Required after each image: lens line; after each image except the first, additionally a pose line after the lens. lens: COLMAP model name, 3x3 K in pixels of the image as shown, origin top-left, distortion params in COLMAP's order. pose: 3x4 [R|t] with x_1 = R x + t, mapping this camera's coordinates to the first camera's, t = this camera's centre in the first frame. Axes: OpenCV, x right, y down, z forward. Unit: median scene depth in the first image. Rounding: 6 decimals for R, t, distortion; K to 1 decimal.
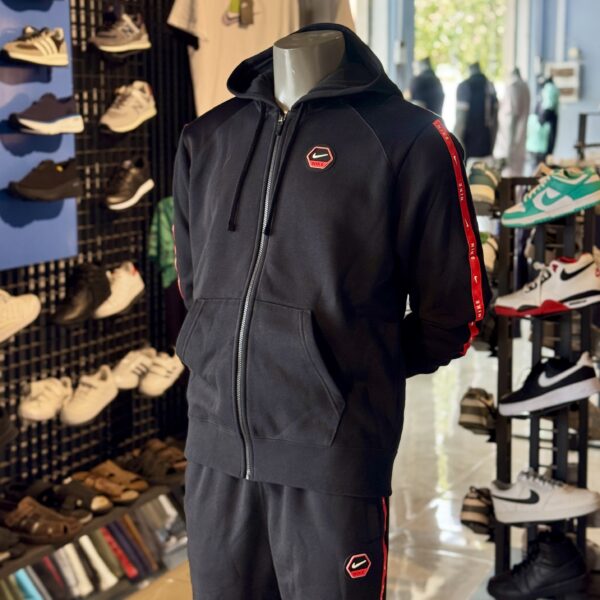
lens RADIAL K [[1176.9, 0, 295.2], [0, 1176.9, 296.9], [0, 0, 1]] dist [0.165012, 0.000000]
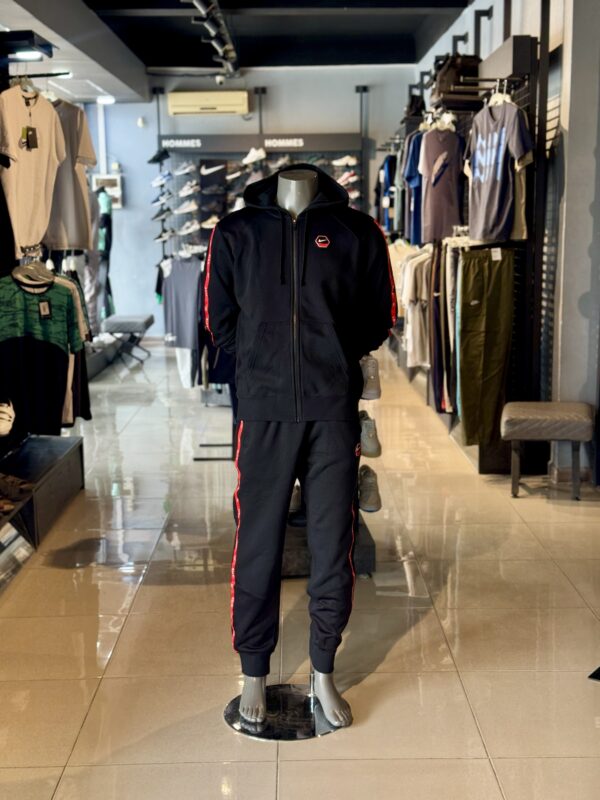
lens RADIAL K [[1086.9, 0, 299.2], [0, 1086.9, 396.0], [0, 0, 1]] dist [0.277787, 0.000000]
pose [[0.894142, -0.083423, 0.439943, -0.527192], [0.080401, 0.996435, 0.025538, 0.050654], [-0.440505, 0.012538, 0.897663, -0.342566]]
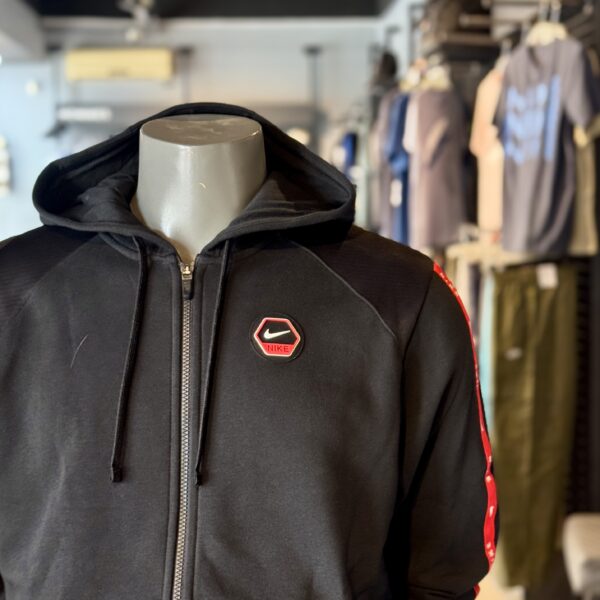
lens RADIAL K [[1176.9, 0, 306.7], [0, 1176.9, 336.4], [0, 0, 1]] dist [0.165012, 0.000000]
pose [[0.866991, -0.065606, 0.493987, -0.166058], [0.084945, 0.996244, -0.016777, -0.072924], [-0.491031, 0.056507, 0.869307, 0.340101]]
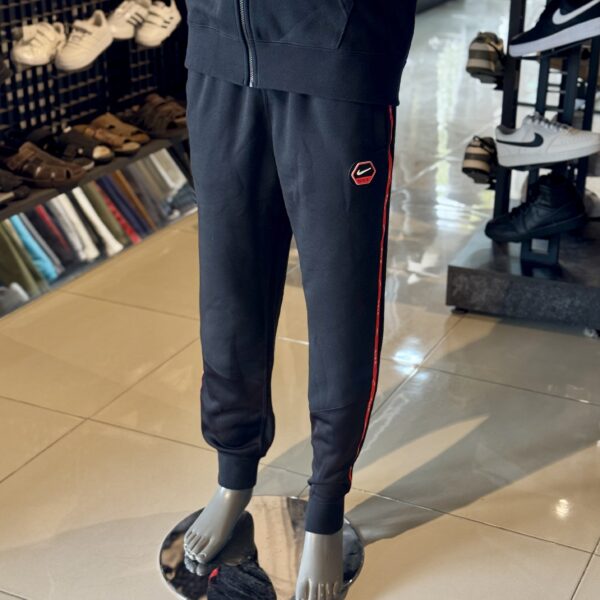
lens RADIAL K [[1176.9, 0, 305.2], [0, 1176.9, 301.1], [0, 0, 1]] dist [0.165012, 0.000000]
pose [[0.999949, 0.004834, 0.008922, -0.002053], [-0.007028, 0.964153, 0.265253, 0.036144], [-0.007320, -0.265302, 0.964137, 0.008995]]
